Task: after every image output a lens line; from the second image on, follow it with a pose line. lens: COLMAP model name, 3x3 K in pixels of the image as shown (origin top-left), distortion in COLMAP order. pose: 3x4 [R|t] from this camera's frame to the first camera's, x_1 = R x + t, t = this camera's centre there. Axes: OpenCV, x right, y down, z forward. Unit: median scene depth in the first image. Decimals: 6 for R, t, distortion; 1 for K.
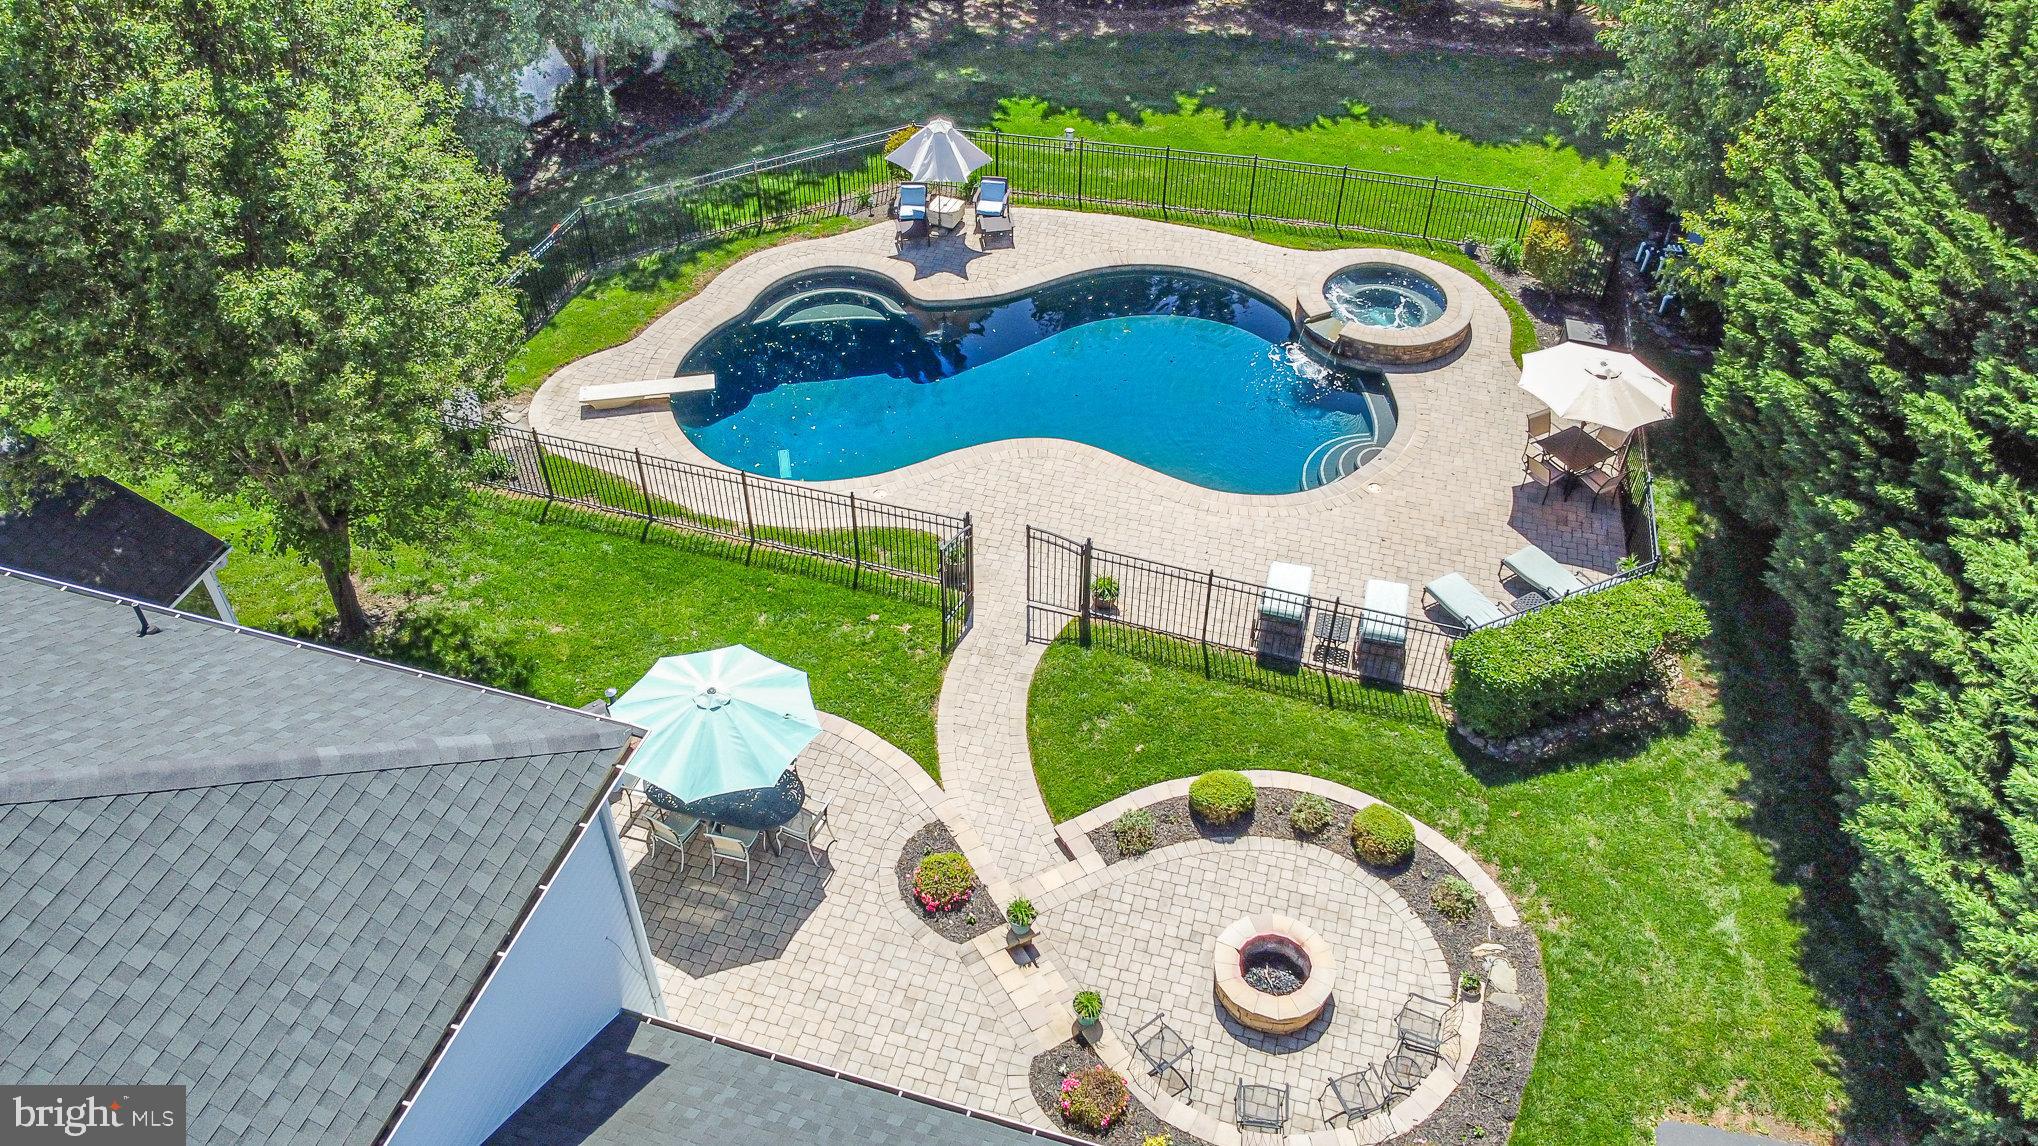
lens RADIAL K [[1548.3, 0, 1005.2], [0, 1548.3, 572.0], [0, 0, 1]] dist [0.001473, -0.004492]
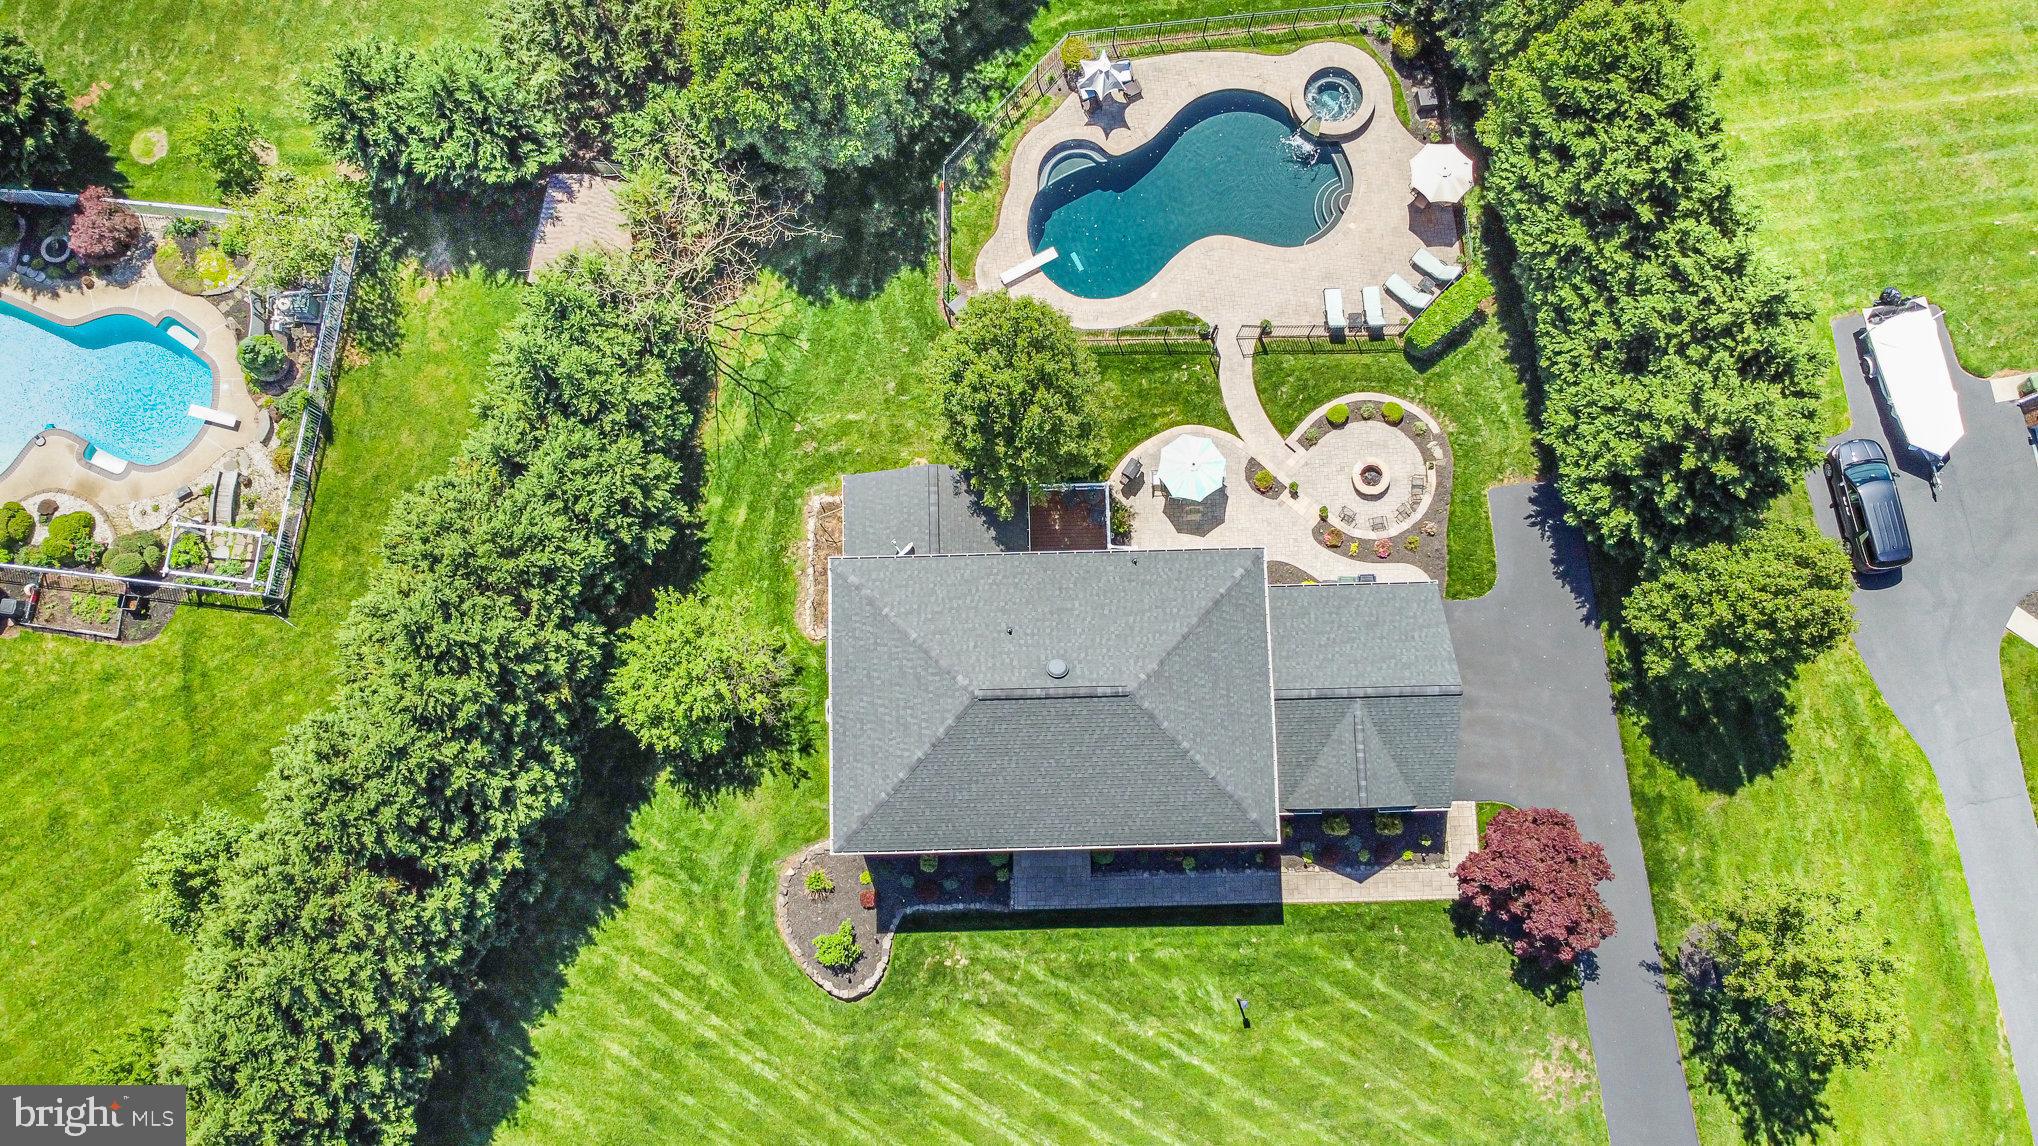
lens RADIAL K [[1548.3, 0, 1011.0], [0, 1548.3, 575.8], [0, 0, 1]] dist [0.001473, -0.004492]
pose [[0.948231, -0.313886, 0.048309, -0.612713], [0.216796, 0.750932, 0.623779, -1.424819], [-0.232073, -0.581013, 0.780106, -1.170274]]
